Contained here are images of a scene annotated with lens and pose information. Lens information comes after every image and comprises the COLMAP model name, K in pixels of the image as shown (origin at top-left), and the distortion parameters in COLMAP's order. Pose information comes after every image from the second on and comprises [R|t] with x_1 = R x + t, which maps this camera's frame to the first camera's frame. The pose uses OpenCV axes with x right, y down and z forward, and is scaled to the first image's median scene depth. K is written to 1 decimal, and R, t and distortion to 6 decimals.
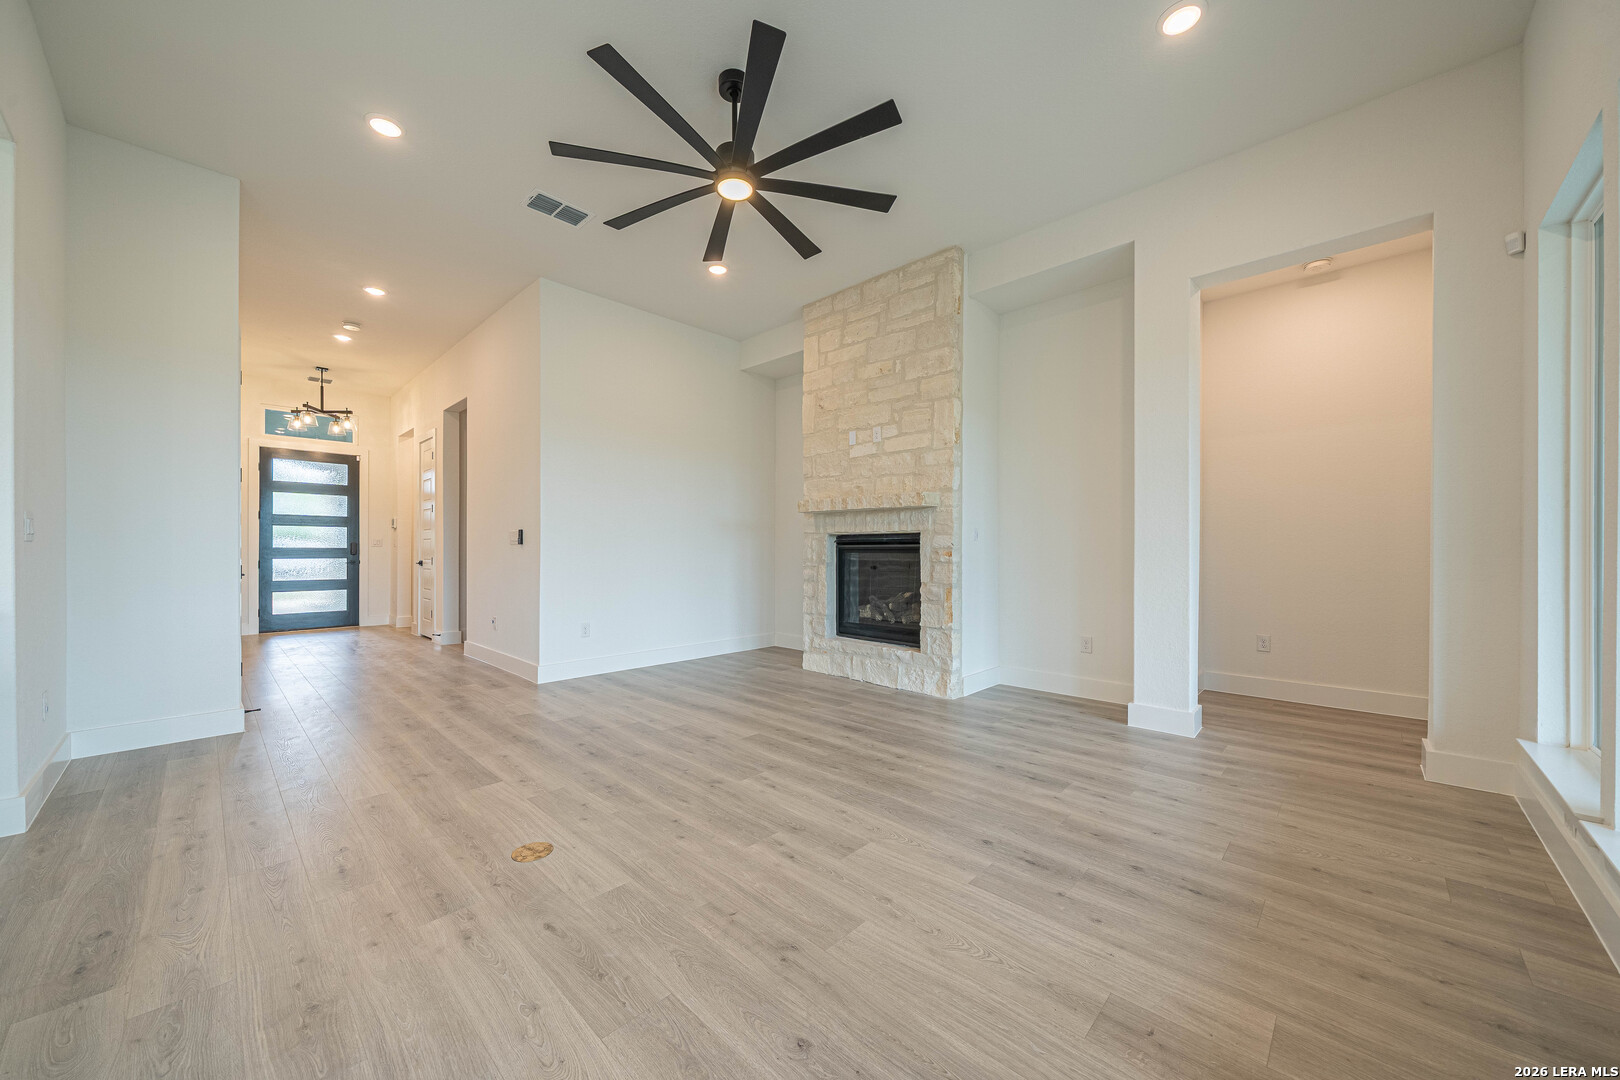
lens RADIAL K [[588.2, 0, 813.4], [0, 588.2, 550.1], [0, 0, 1]] dist [-0.000475, -0.000070]
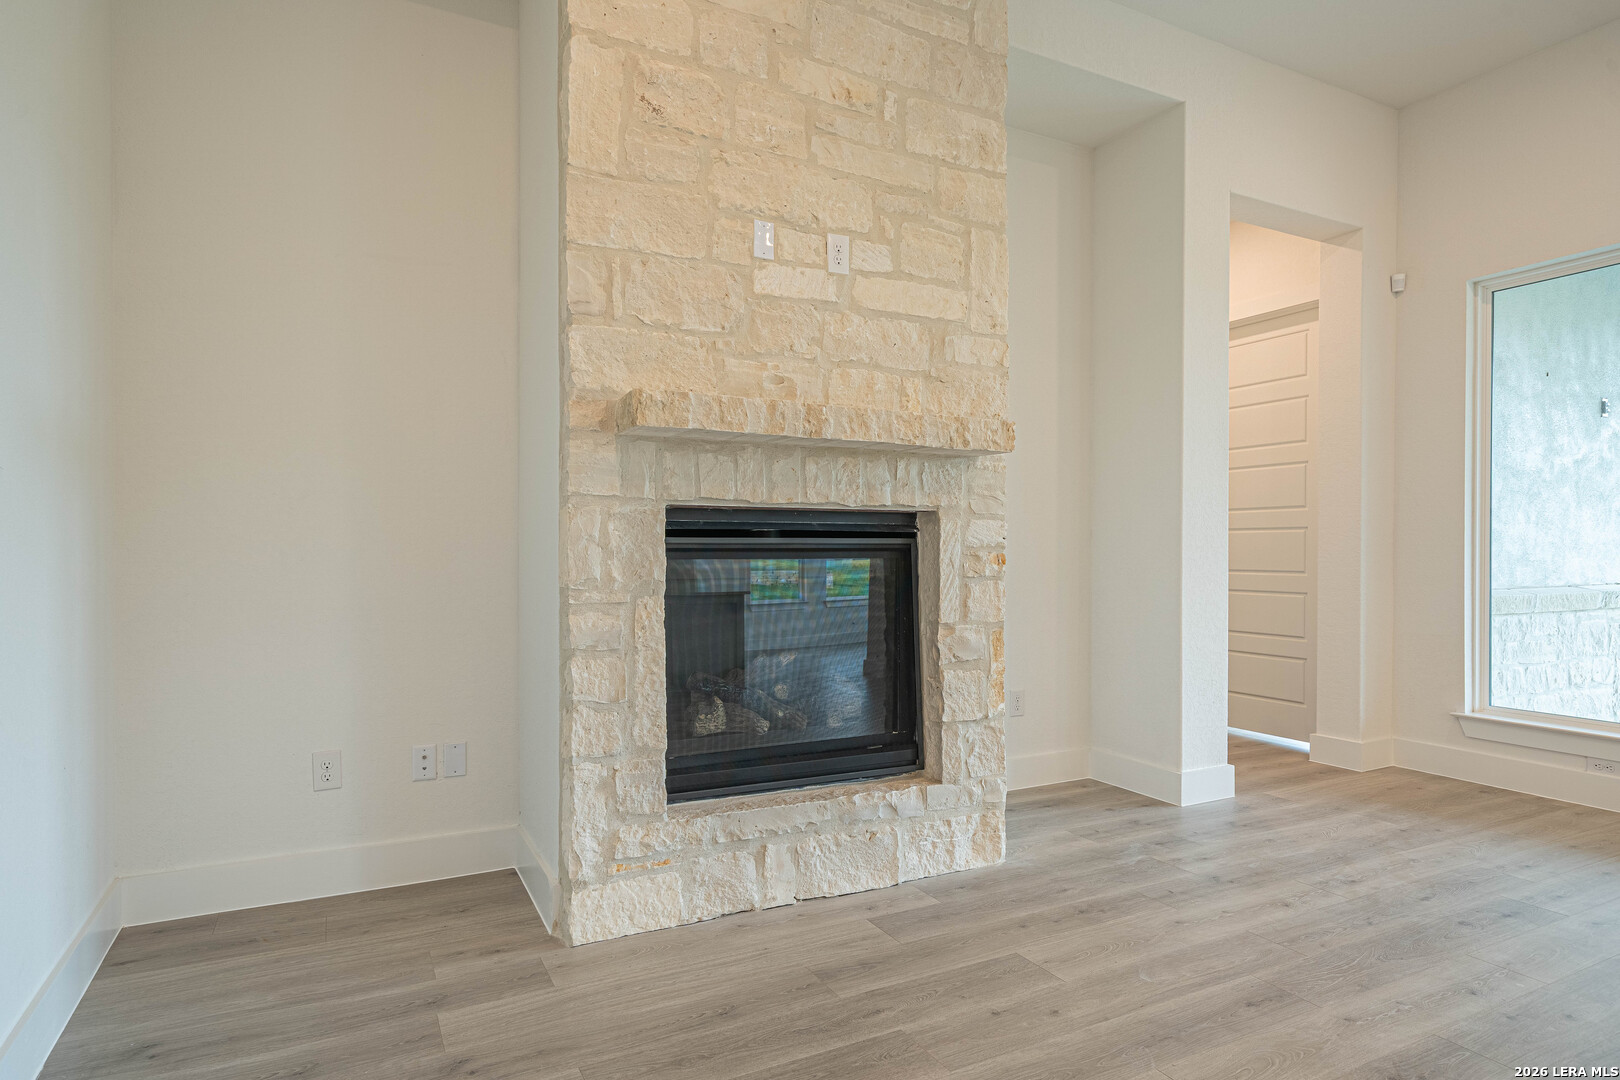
lens RADIAL K [[891.7, 0, 800.4], [0, 891.7, 557.3], [0, 0, 1]] dist [0.002537, -0.000209]
pose [[0.333986, -0.007496, 0.942548, -0.492847], [-0.000185, 0.999968, 0.008019, -0.000945], [-0.942578, -0.002853, 0.333974, 0.889242]]
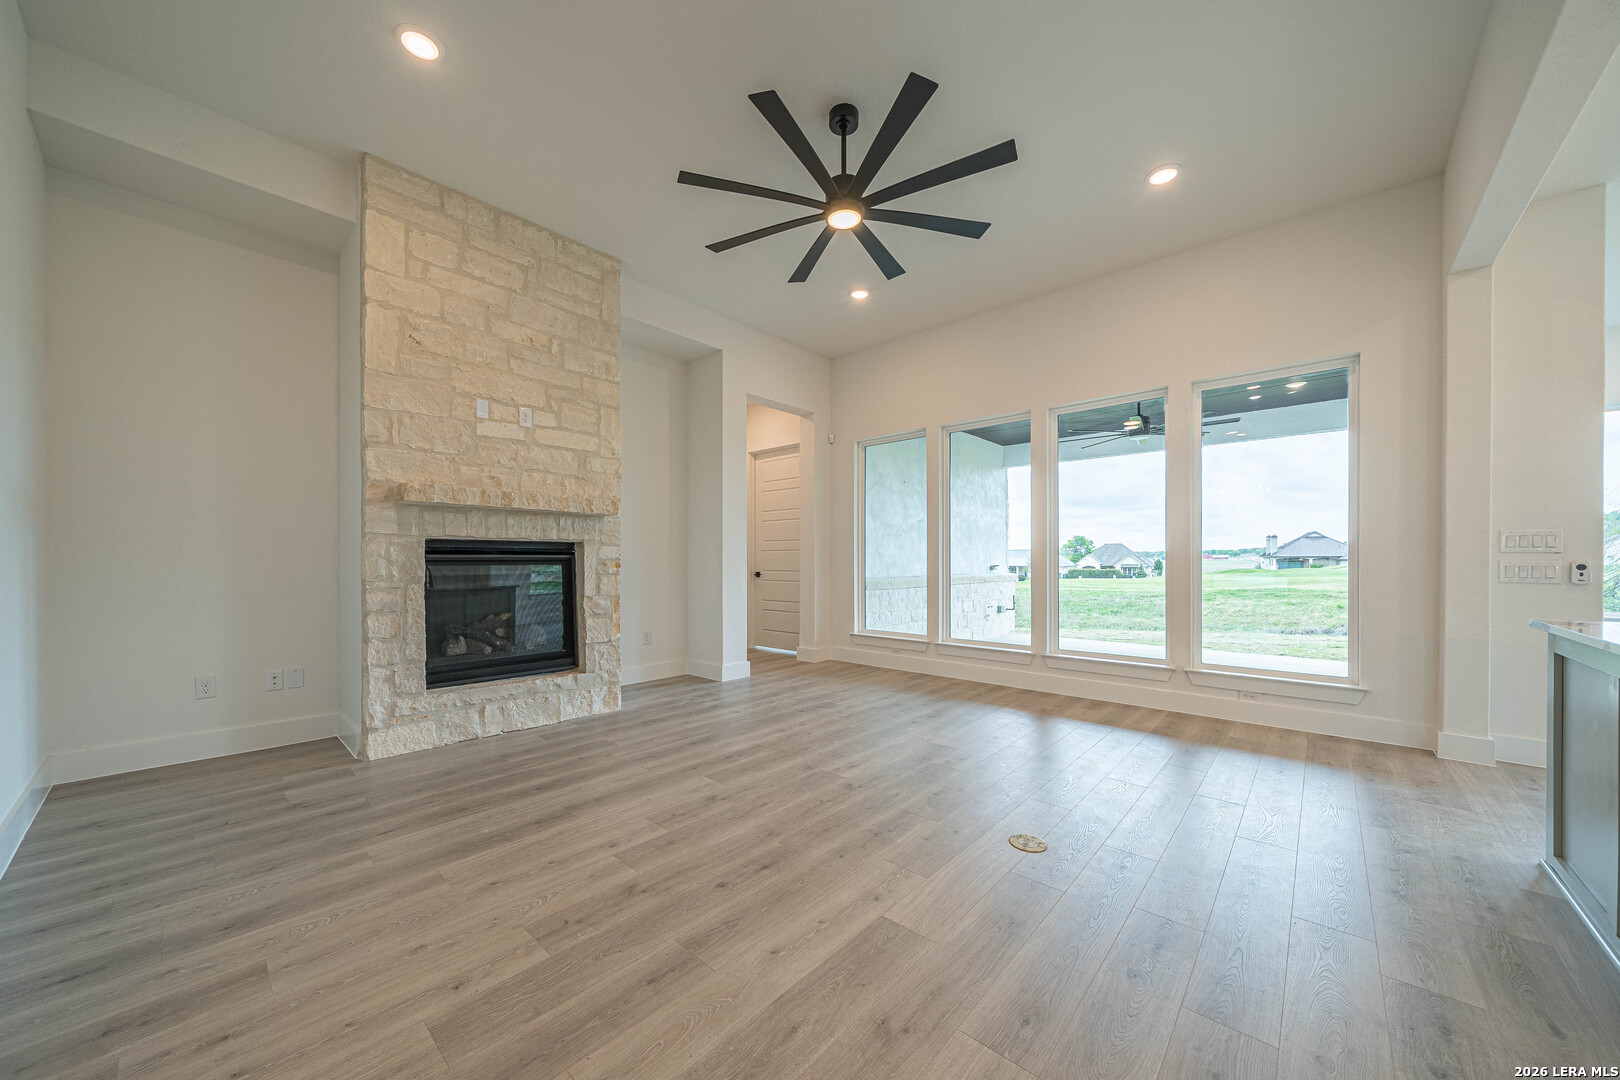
lens RADIAL K [[567.5, 0, 797.8], [0, 567.5, 563.5], [0, 0, 1]] dist [-0.002590, -0.000264]
pose [[-0.012382, -0.004432, 0.999914, -0.721244], [0.001672, 0.999989, 0.004453, -0.000238], [-0.999922, 0.001727, -0.012374, 0.688049]]
